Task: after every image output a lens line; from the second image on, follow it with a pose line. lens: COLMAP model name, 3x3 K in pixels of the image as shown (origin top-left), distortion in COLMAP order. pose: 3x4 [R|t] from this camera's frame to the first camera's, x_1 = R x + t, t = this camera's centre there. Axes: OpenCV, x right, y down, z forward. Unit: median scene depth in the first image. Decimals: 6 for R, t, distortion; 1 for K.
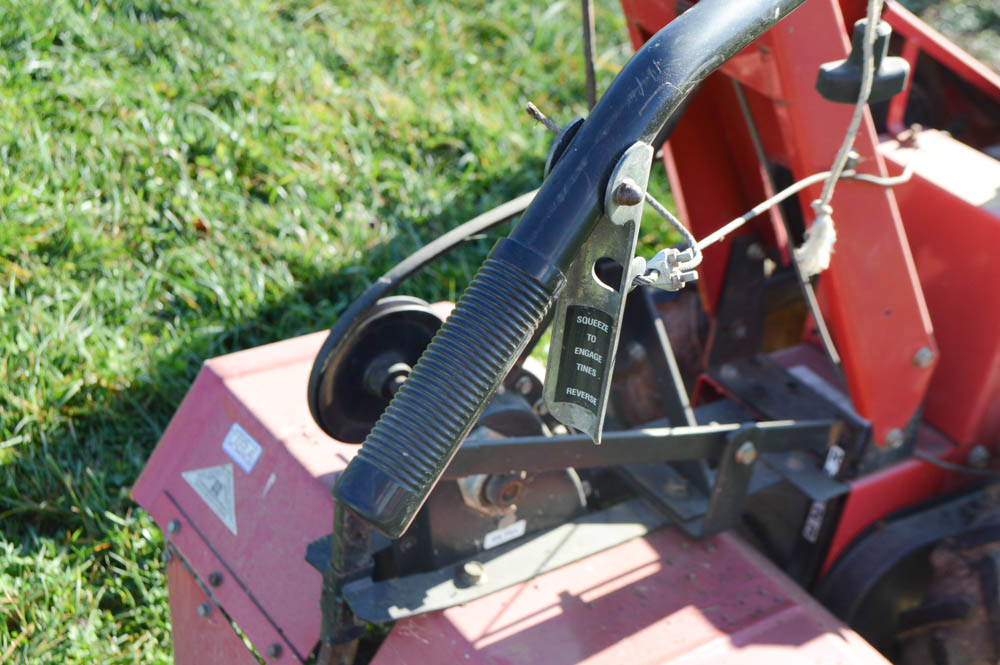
lens RADIAL K [[1613.8, 0, 500.0], [0, 1613.8, 332.5], [0, 0, 1]] dist [-0.005032, -0.057147]
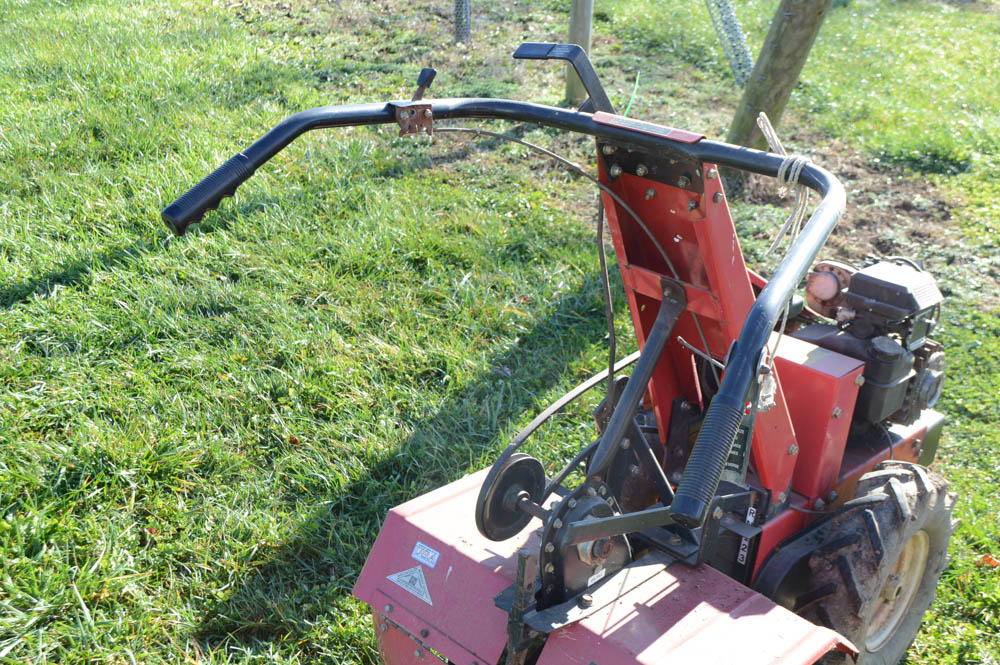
lens RADIAL K [[1217.7, 0, 500.0], [0, 1217.7, 332.5], [0, 0, 1]] dist [-0.031048, -0.009000]
pose [[0.979936, -0.113906, 0.163556, -0.261551], [0.135796, 0.982230, -0.129551, 0.017308], [-0.145893, 0.149162, 0.977991, -0.304325]]
